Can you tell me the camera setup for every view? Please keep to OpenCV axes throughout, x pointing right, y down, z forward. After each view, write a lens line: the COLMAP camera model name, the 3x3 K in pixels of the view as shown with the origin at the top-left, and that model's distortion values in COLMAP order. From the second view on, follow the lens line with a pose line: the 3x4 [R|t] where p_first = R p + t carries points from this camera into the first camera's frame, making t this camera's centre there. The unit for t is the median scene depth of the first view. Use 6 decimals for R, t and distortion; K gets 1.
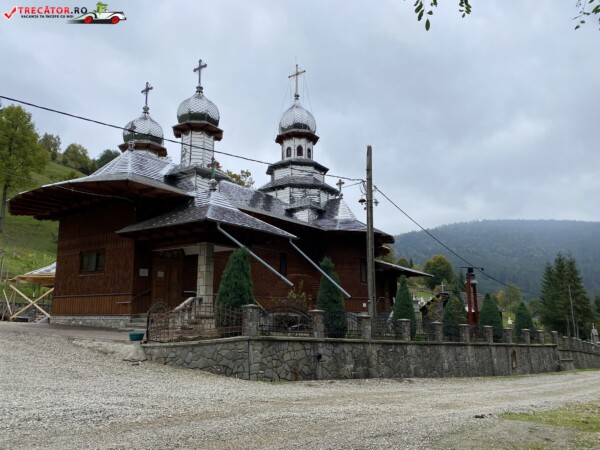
lens RADIAL K [[457.2, 0, 296.0], [0, 457.2, 225.2], [0, 0, 1]] dist [0.054261, -0.071916]
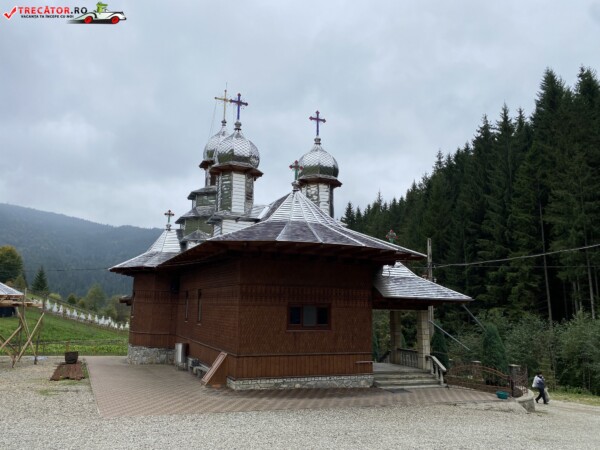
lens RADIAL K [[455.8, 0, 299.2], [0, 455.8, 221.3], [0, 0, 1]] dist [0.047721, -0.048253]
pose [[0.525454, 0.173186, 0.833009, -1.170718], [-0.180487, 0.979471, -0.089786, -0.020036], [-0.831458, -0.103169, 0.545925, 0.505261]]
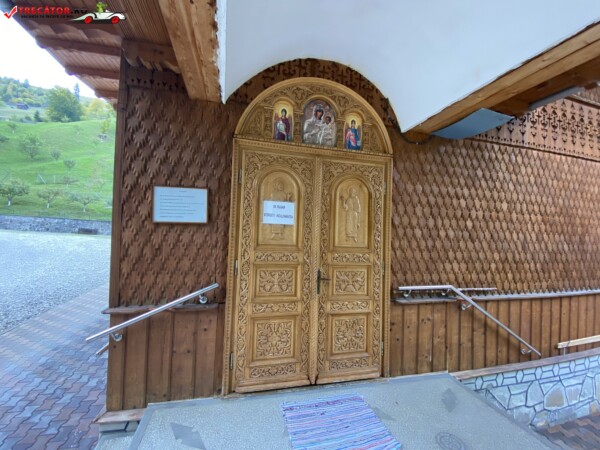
lens RADIAL K [[242.3, 0, 297.3], [0, 242.3, 226.0], [0, 0, 1]] dist [0.029091, -0.025258]
pose [[0.749342, 0.010295, -0.662103, -0.190912], [0.084414, 0.990236, 0.110933, 0.090641], [0.656780, -0.139017, 0.741157, 0.832112]]
